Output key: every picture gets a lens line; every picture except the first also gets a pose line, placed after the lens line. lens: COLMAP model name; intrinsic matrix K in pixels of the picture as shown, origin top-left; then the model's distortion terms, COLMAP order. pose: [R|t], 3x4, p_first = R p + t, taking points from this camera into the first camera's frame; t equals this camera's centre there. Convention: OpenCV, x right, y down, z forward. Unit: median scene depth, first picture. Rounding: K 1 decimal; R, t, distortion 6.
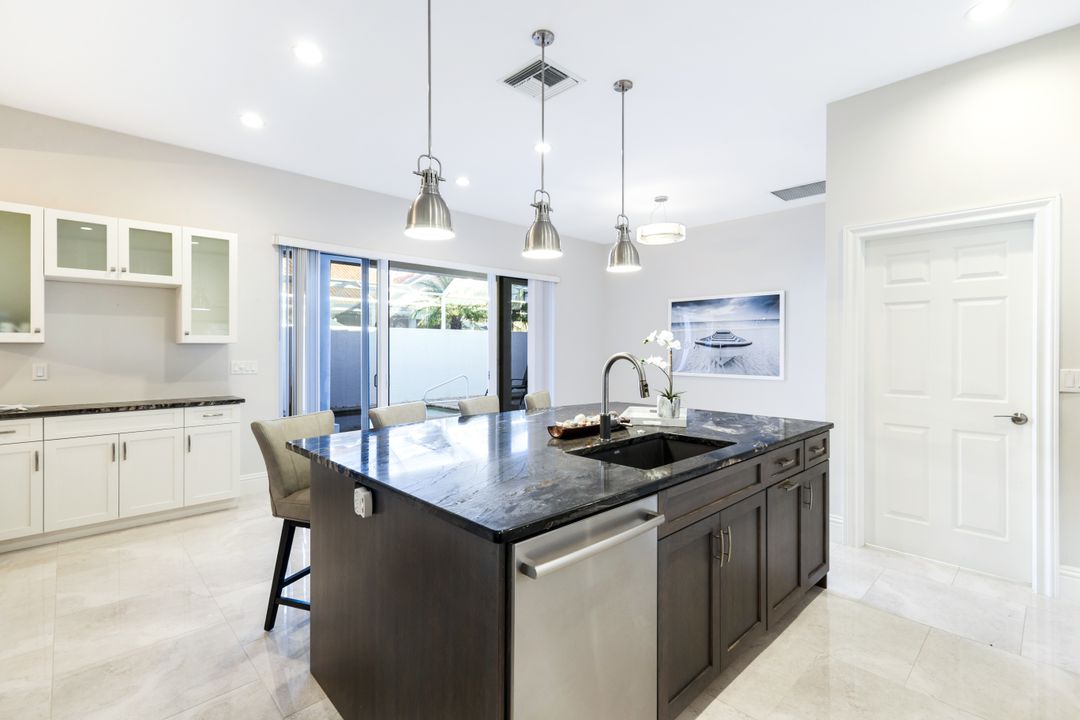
lens RADIAL K [[508.5, 0, 531.2], [0, 508.5, 347.2], [0, 0, 1]] dist [0.014623, -0.000199]
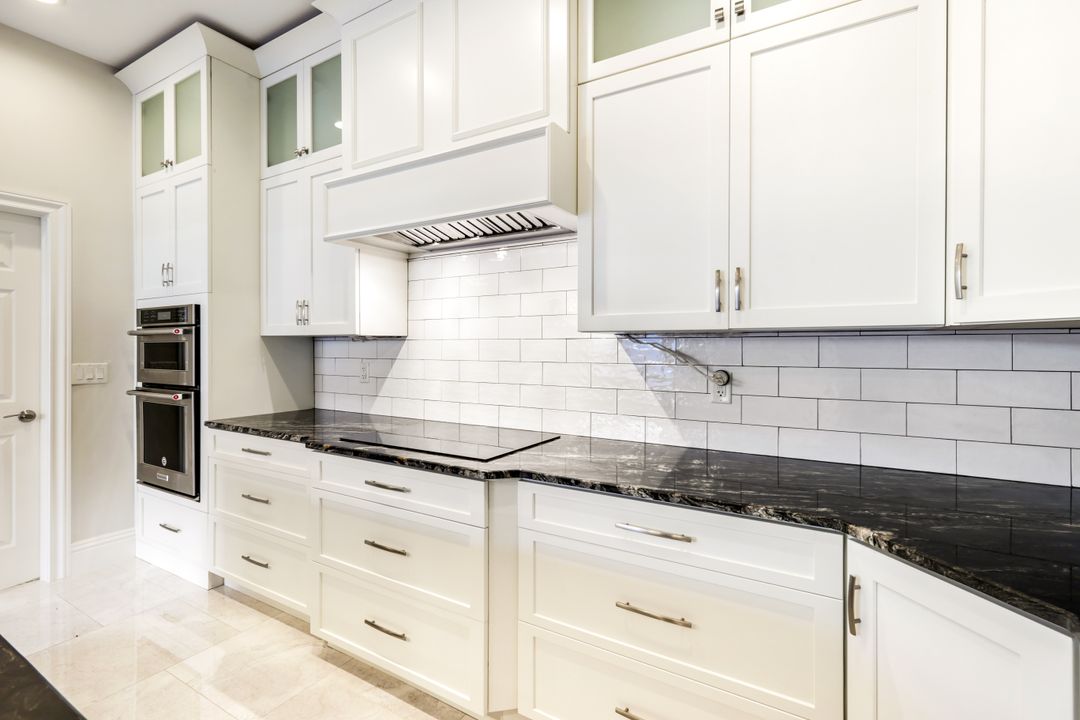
lens RADIAL K [[508.5, 0, 531.2], [0, 508.5, 347.2], [0, 0, 1]] dist [0.014623, -0.000199]
pose [[-0.250991, 0.000735, 0.967989, -0.194129], [-0.004549, 0.999988, -0.001939, 0.003678], [-0.967979, -0.004890, -0.250984, 0.244876]]
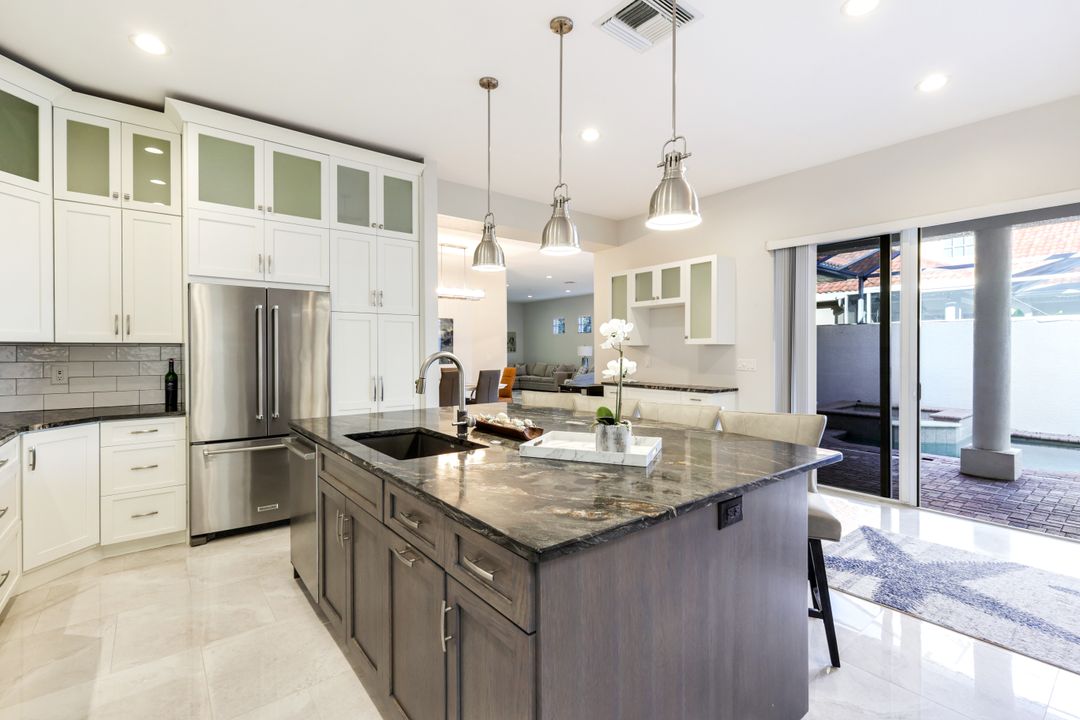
lens RADIAL K [[490.1, 0, 540.3], [0, 490.1, 352.8], [0, 0, 1]] dist [0.003107, 0.000306]
pose [[-0.097438, 0.007095, -0.995216, 0.708528], [0.004726, 0.999967, 0.006666, 0.003588], [0.995230, -0.004054, -0.097468, 0.786336]]
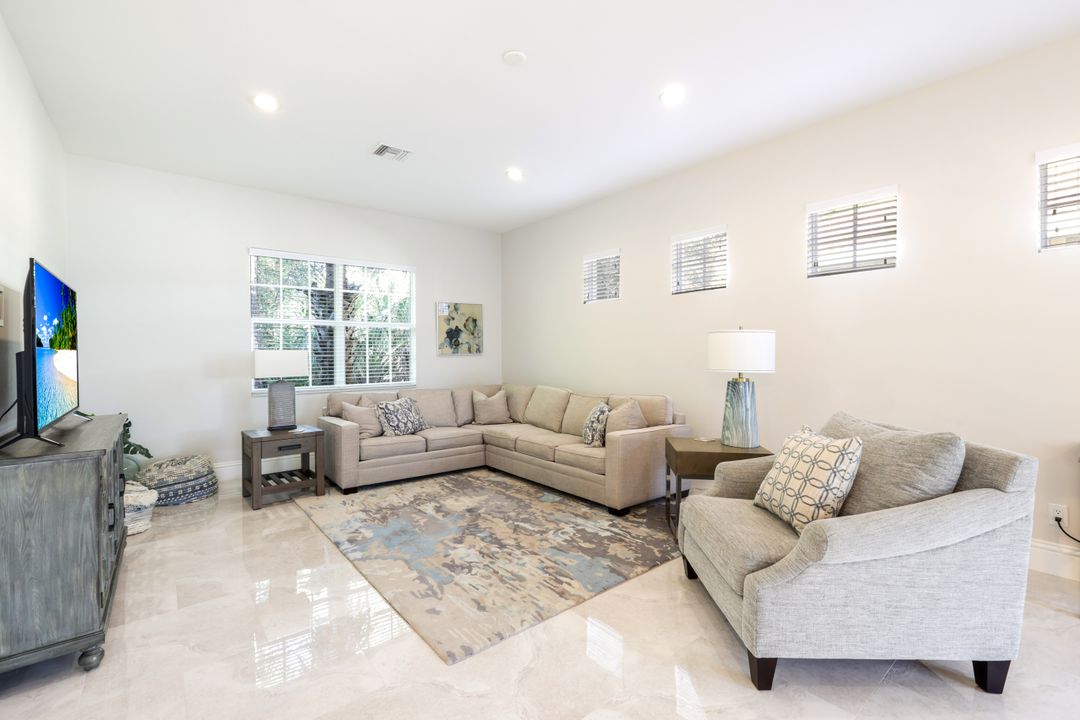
lens RADIAL K [[480.2, 0, 541.5], [0, 480.2, 357.8], [0, 0, 1]] dist [0.002225, 0.000685]
pose [[-0.083220, 0.015139, -0.996416, -2.210319], [0.005051, 0.999878, 0.014769, 0.013322], [0.996518, -0.003804, -0.083286, 0.460428]]
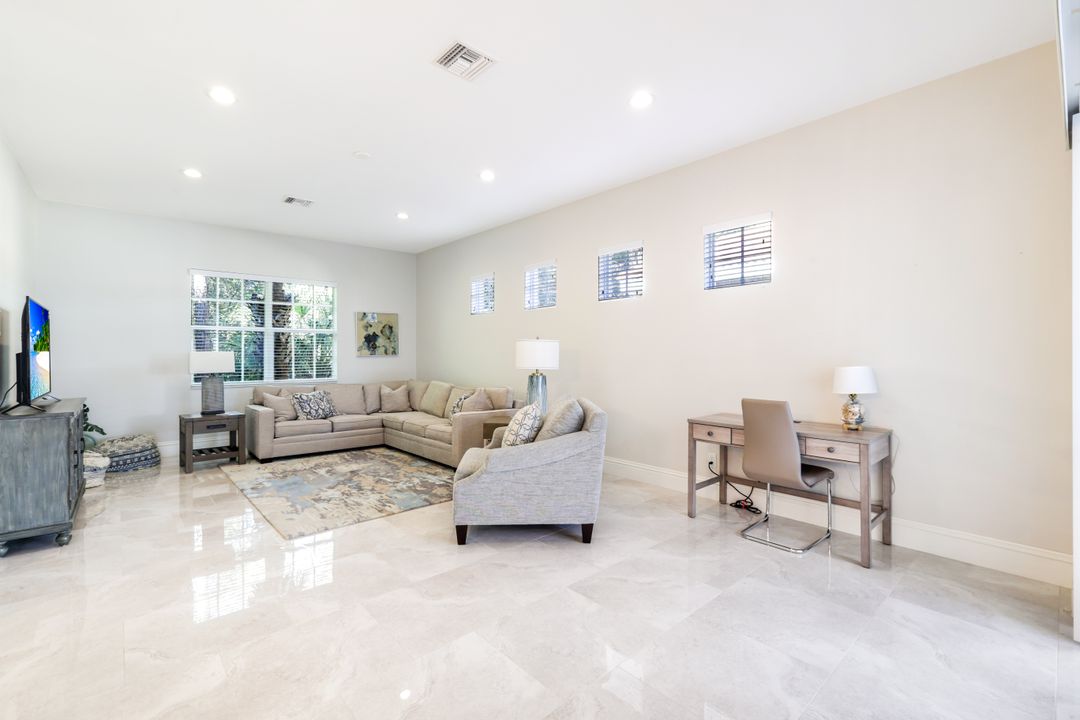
lens RADIAL K [[480.2, 0, 541.5], [0, 480.2, 357.8], [0, 0, 1]] dist [0.002225, 0.000685]
pose [[-0.034260, 0.010961, -0.999353, -1.855214], [0.000873, 0.999940, 0.010938, 0.012072], [0.999413, -0.000497, -0.034268, 0.814909]]
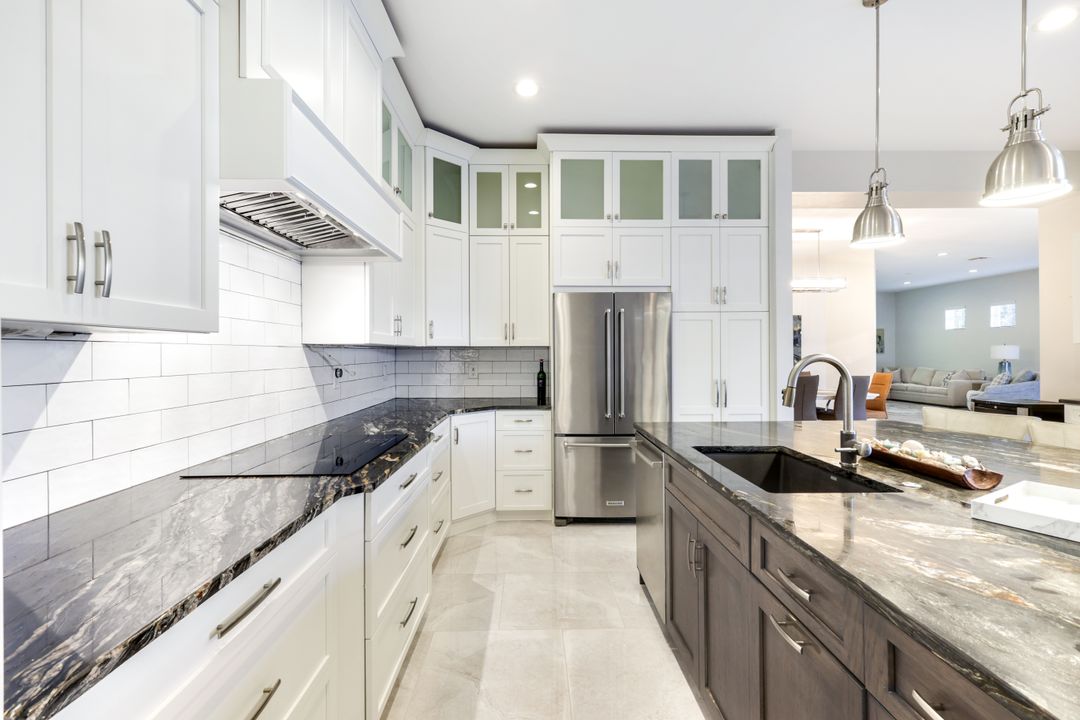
lens RADIAL K [[490.1, 0, 540.3], [0, 490.1, 352.8], [0, 0, 1]] dist [0.003107, 0.000306]
pose [[-0.681041, 0.004628, -0.732231, 0.639336], [0.007135, 0.999974, -0.000316, 0.003005], [0.732210, -0.005440, -0.681057, 0.730113]]
